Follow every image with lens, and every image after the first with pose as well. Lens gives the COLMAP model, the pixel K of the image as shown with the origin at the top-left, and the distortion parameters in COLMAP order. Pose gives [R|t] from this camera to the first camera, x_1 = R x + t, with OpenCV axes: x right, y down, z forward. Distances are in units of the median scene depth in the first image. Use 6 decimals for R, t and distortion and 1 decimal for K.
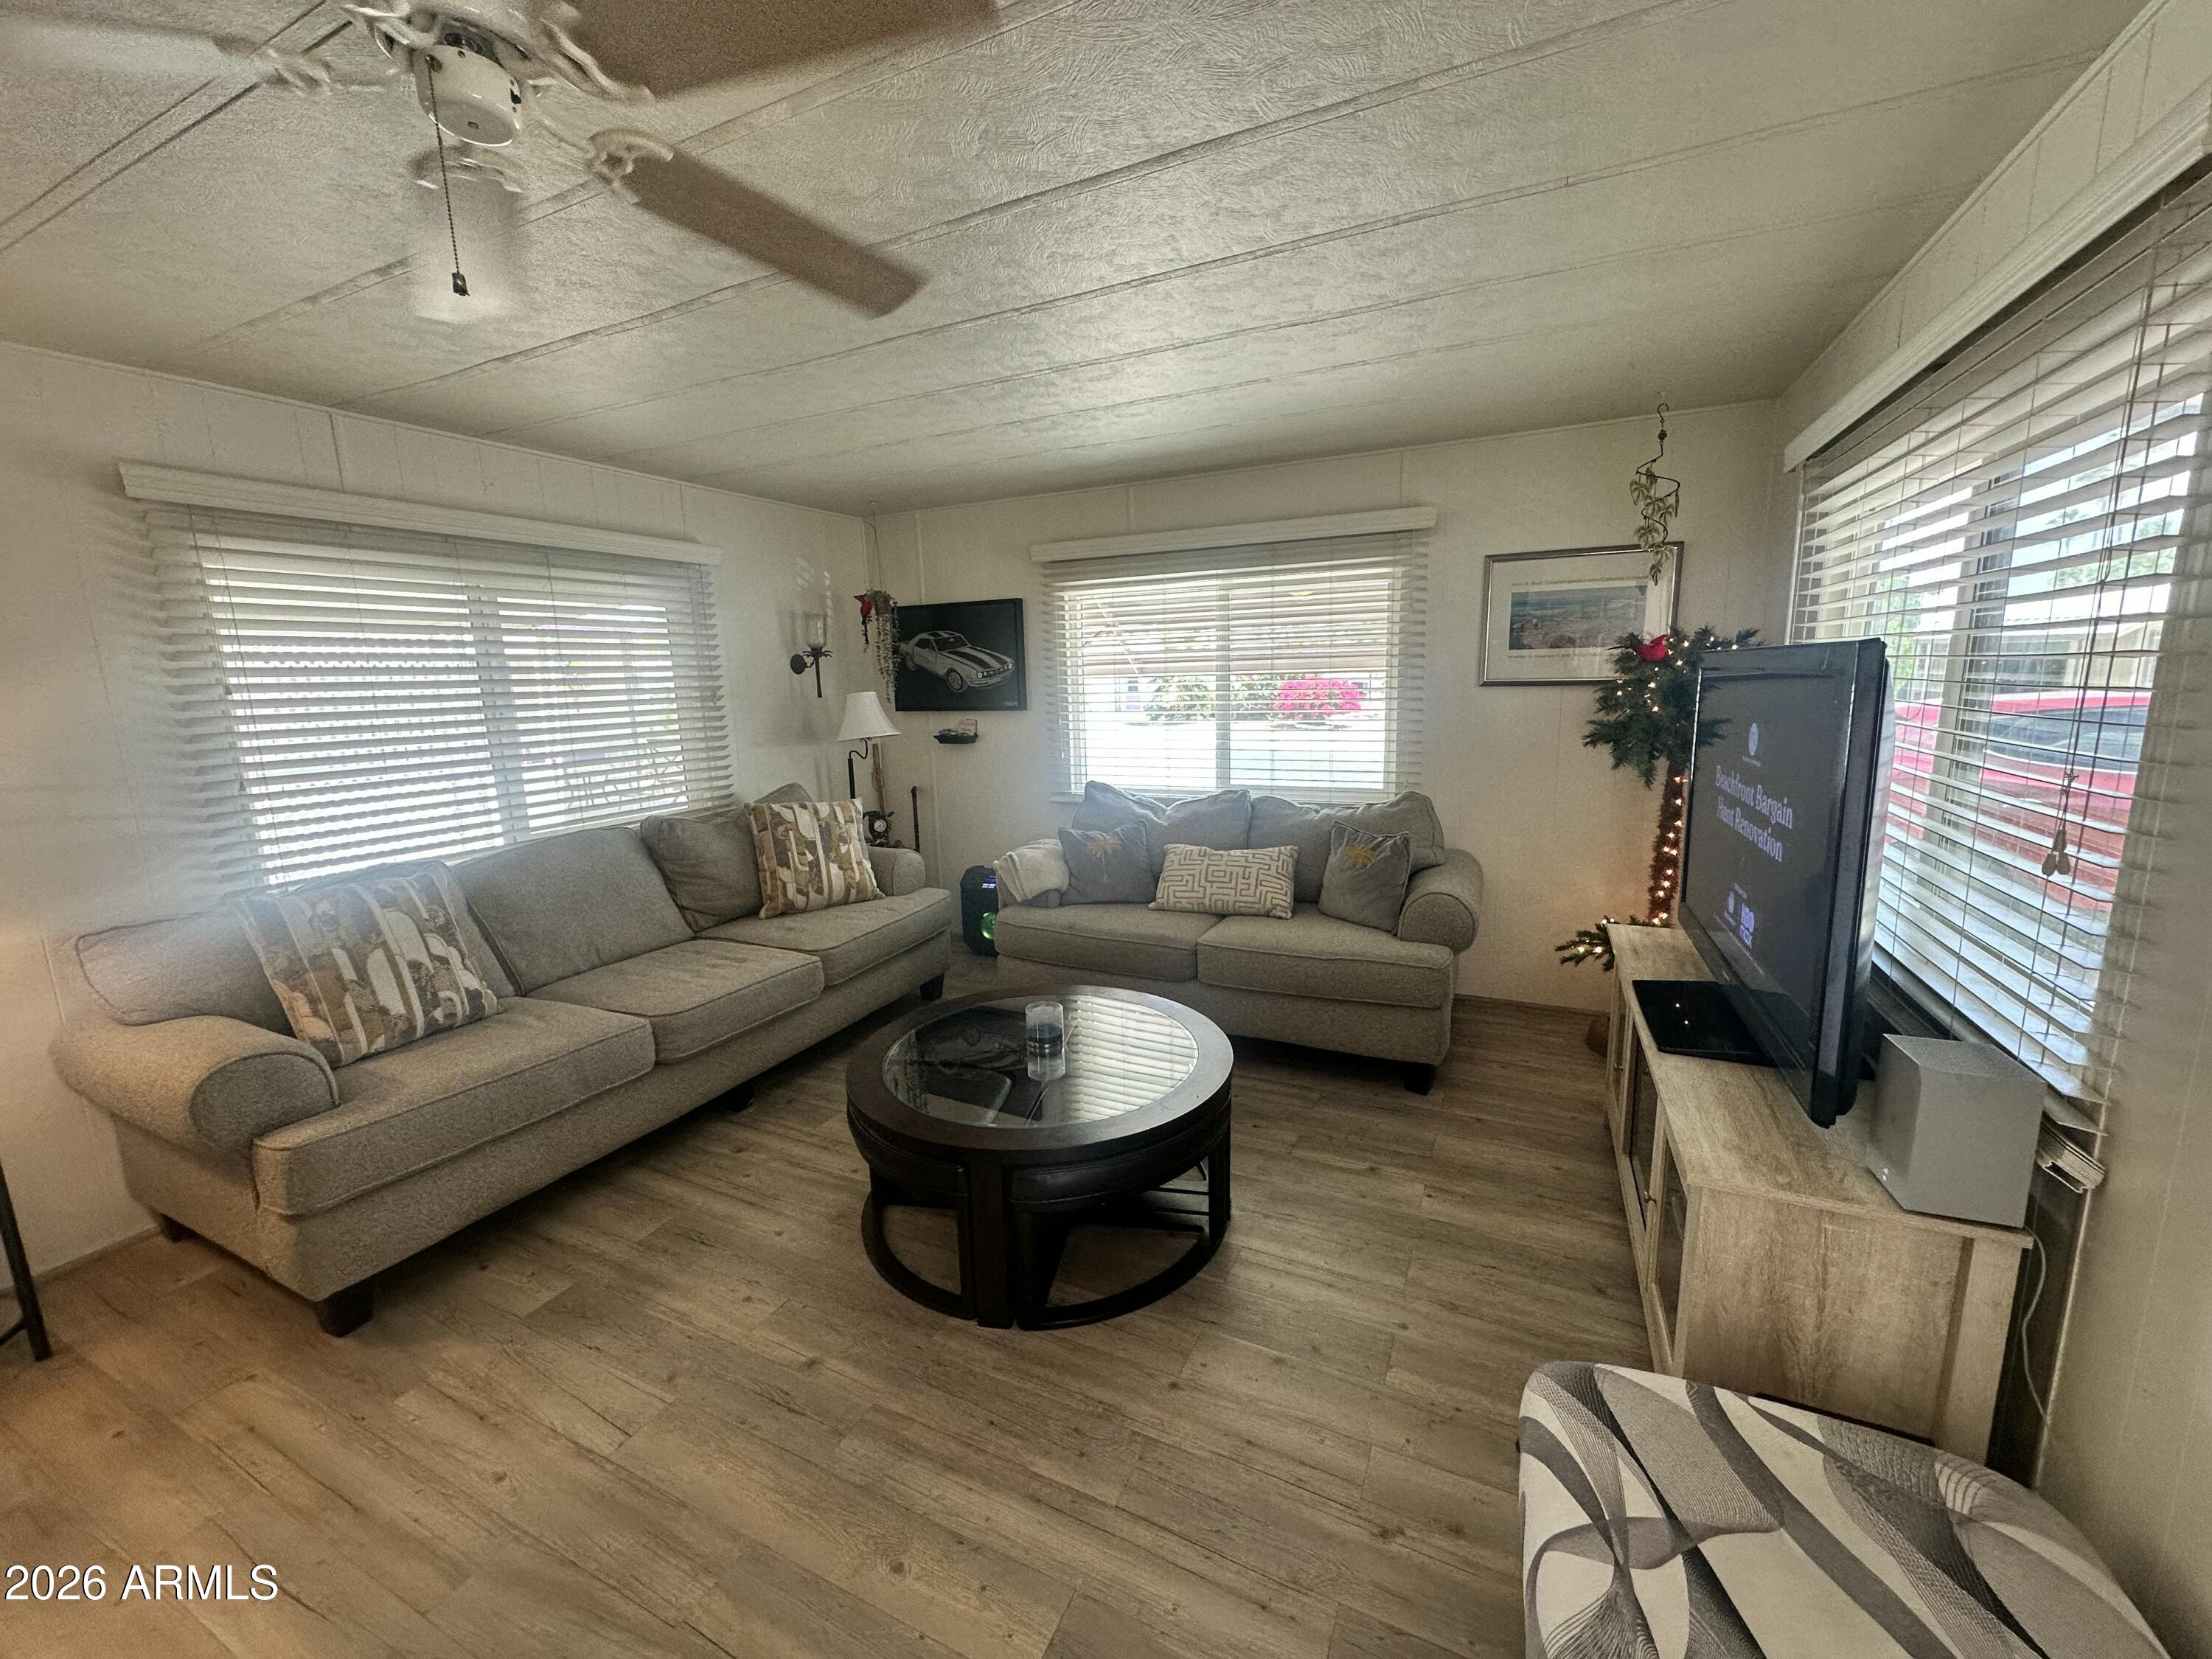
lens RADIAL K [[877.3, 0, 1106.9], [0, 877.3, 826.1], [0, 0, 1]] dist [-0.002442, 0.000348]
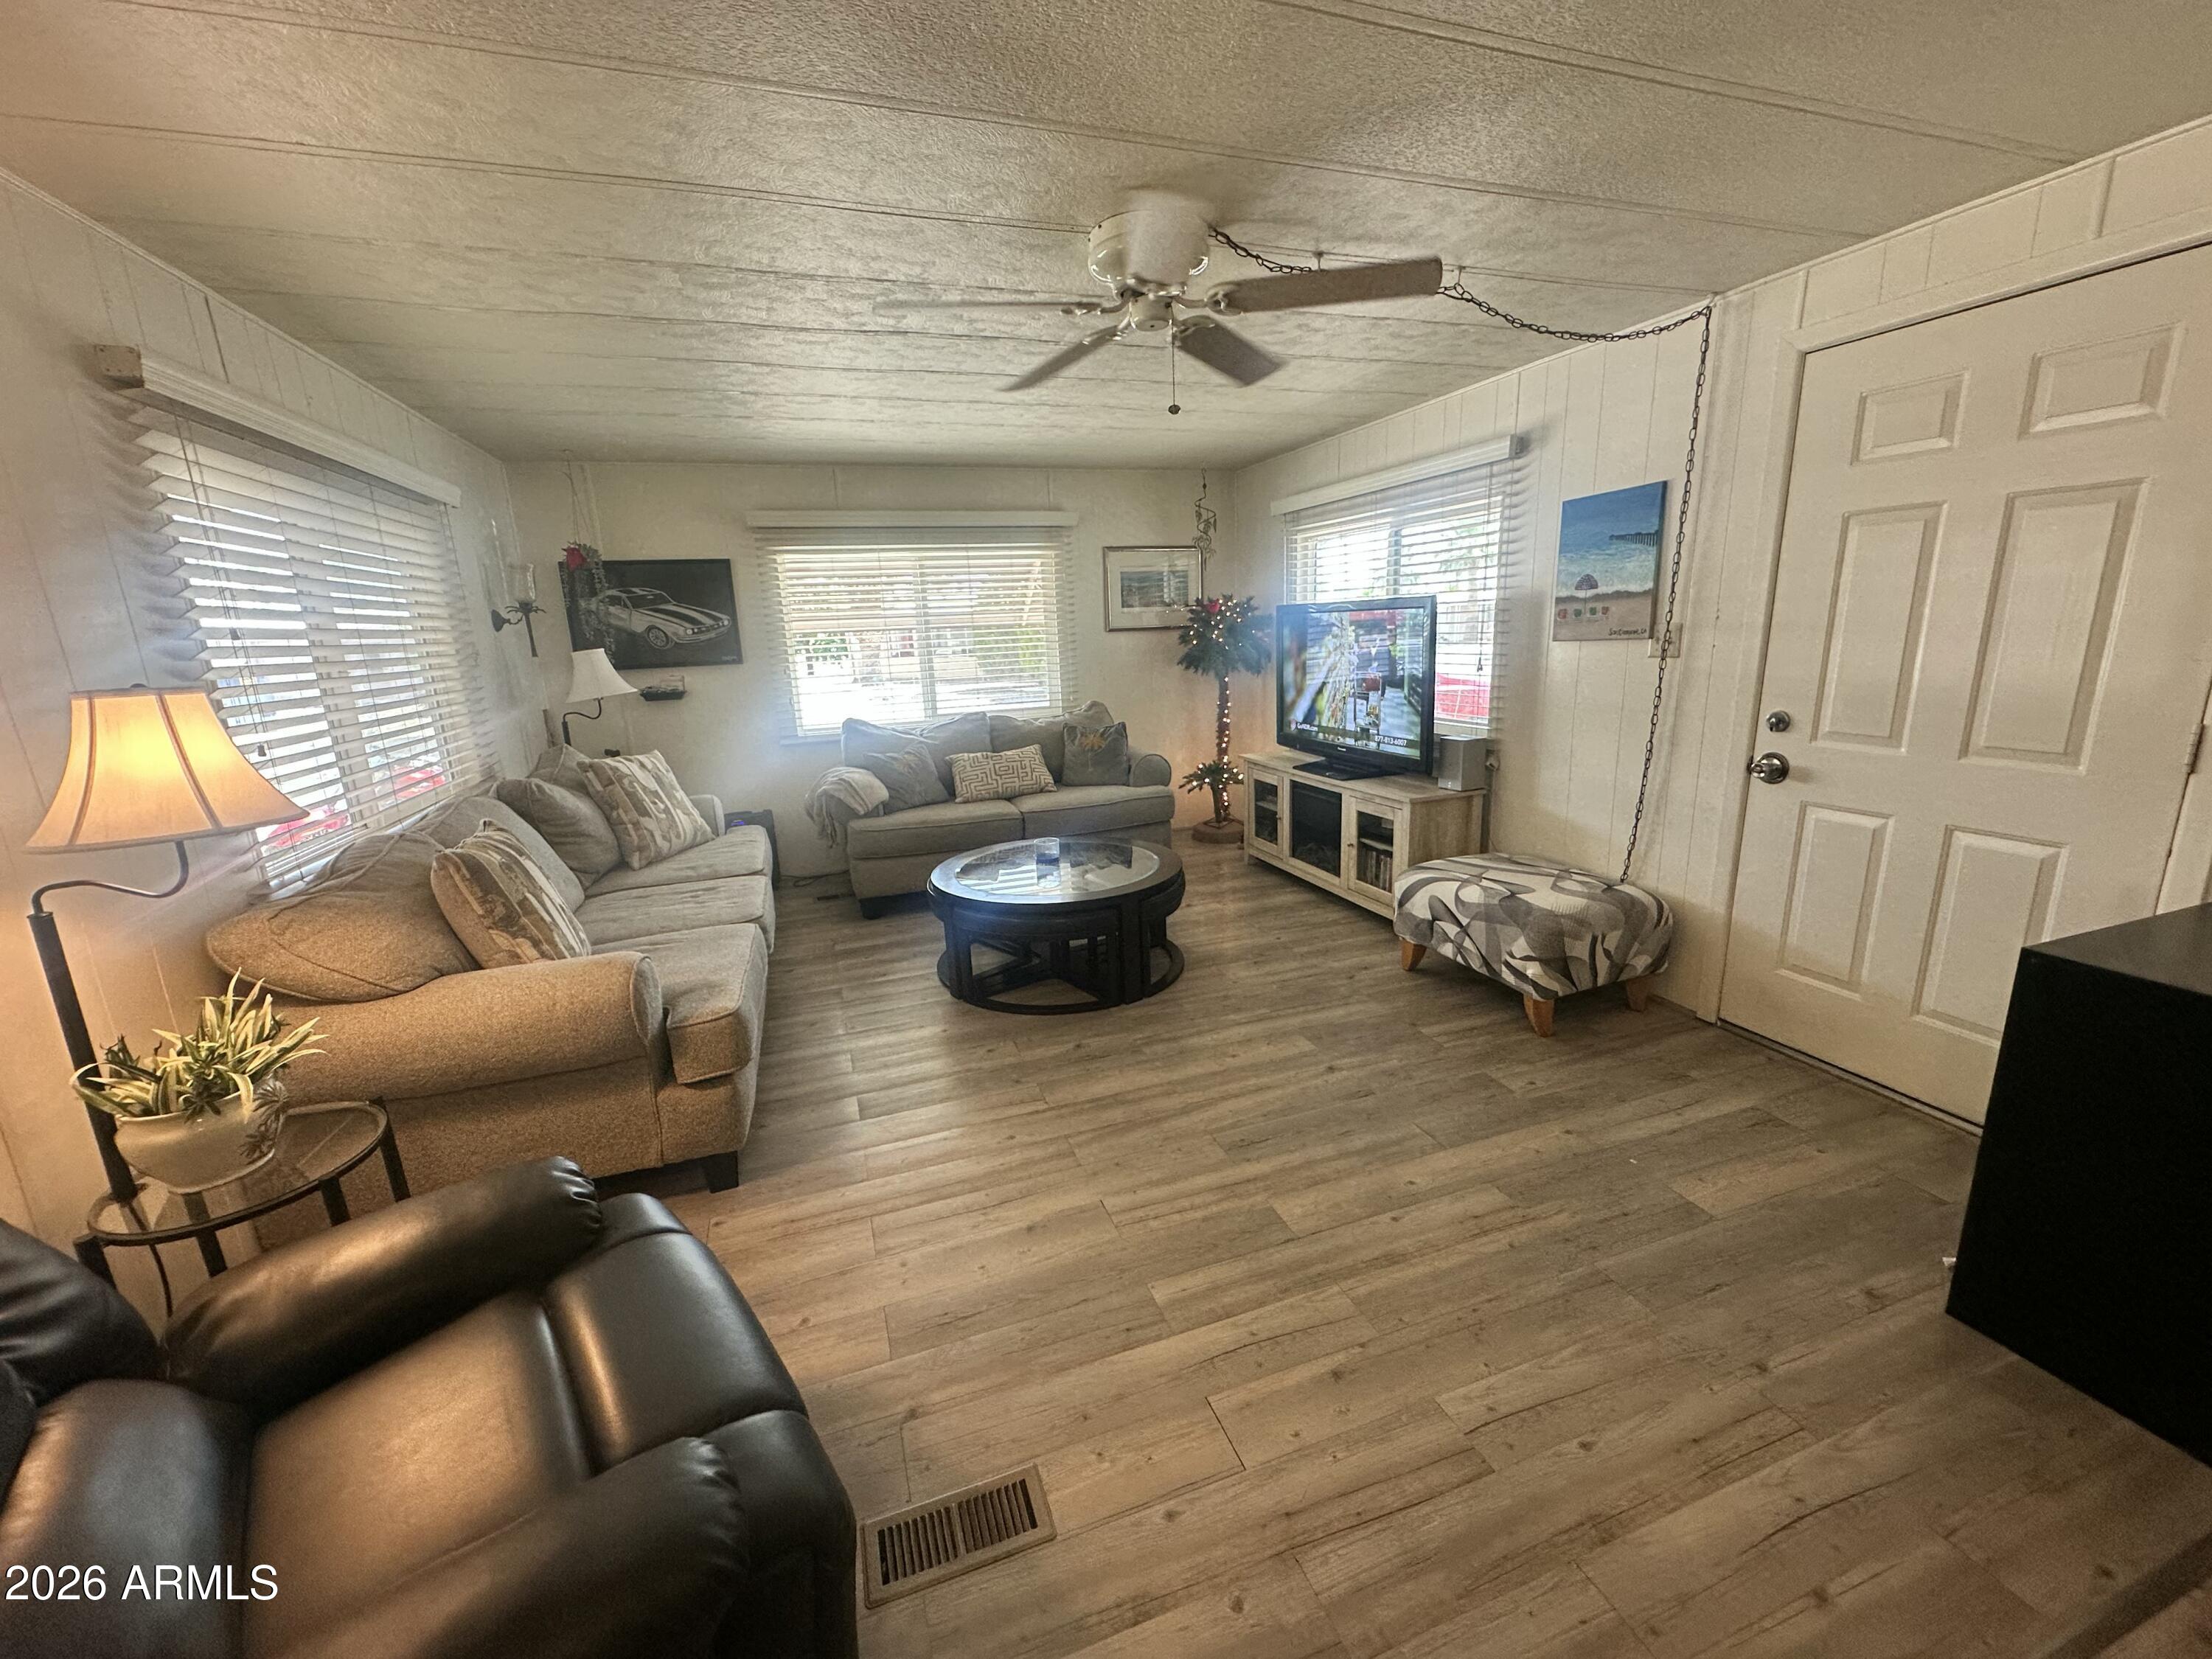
lens RADIAL K [[877.3, 0, 1106.9], [0, 877.3, 826.1], [0, 0, 1]] dist [-0.002442, 0.000348]
pose [[0.710169, -0.161255, 0.685315, -0.956395], [0.142177, 0.986209, 0.084722, 0.065937], [-0.689525, 0.037269, 0.723302, -0.148363]]
